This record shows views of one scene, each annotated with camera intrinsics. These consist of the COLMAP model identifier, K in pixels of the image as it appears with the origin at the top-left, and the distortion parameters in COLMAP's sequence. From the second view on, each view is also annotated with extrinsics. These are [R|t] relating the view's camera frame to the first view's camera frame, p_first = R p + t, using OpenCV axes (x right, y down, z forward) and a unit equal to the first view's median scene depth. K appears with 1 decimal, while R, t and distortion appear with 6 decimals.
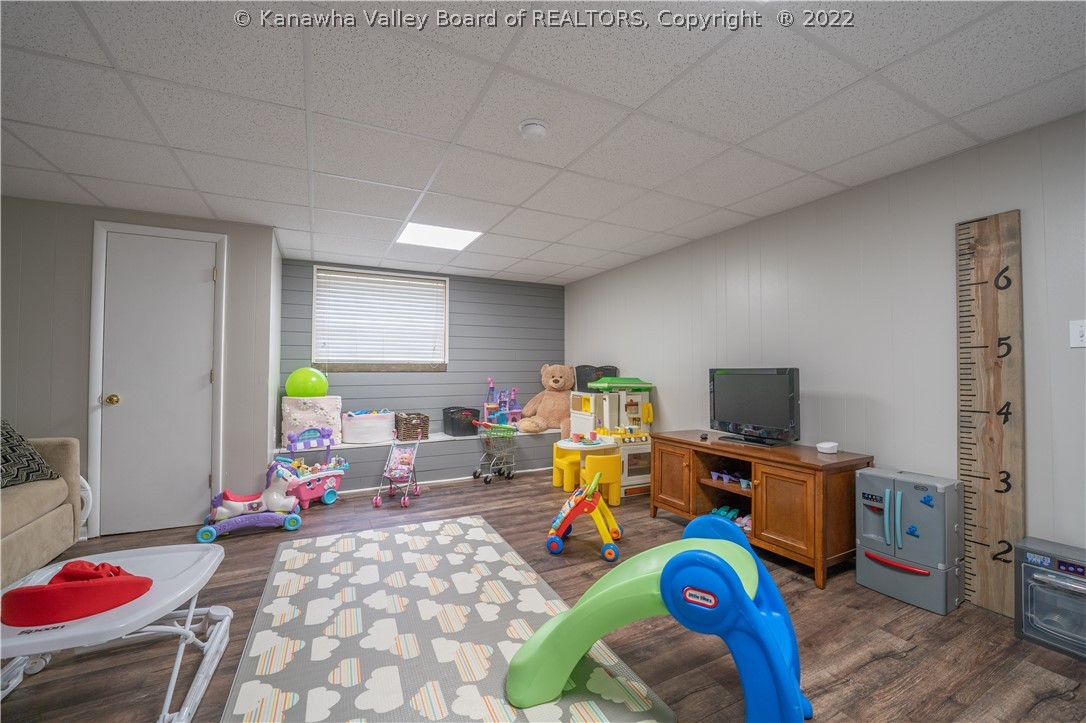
lens RADIAL K [[451.5, 0, 536.4], [0, 451.5, 359.7], [0, 0, 1]] dist [-0.003588, -0.000403]
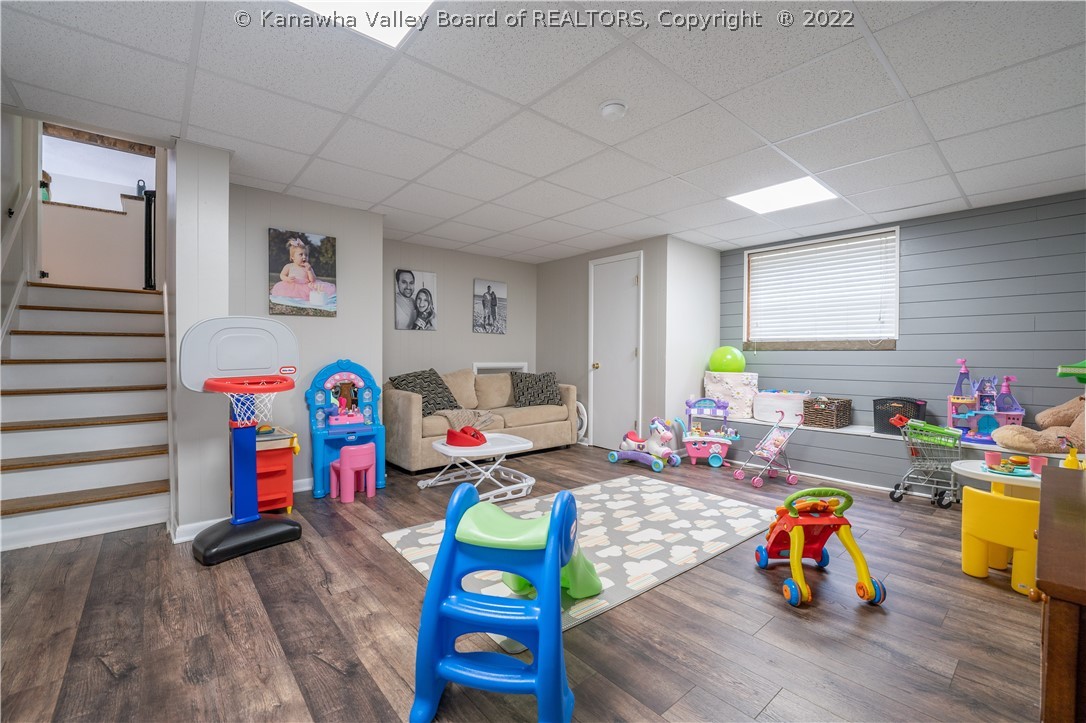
lens RADIAL K [[451.5, 0, 536.4], [0, 451.5, 359.7], [0, 0, 1]] dist [-0.003588, -0.000403]
pose [[0.252742, 0.013910, -0.967434, 0.592792], [0.015960, 0.999701, 0.018543, 0.029292], [0.967402, -0.020127, 0.252445, 0.339106]]
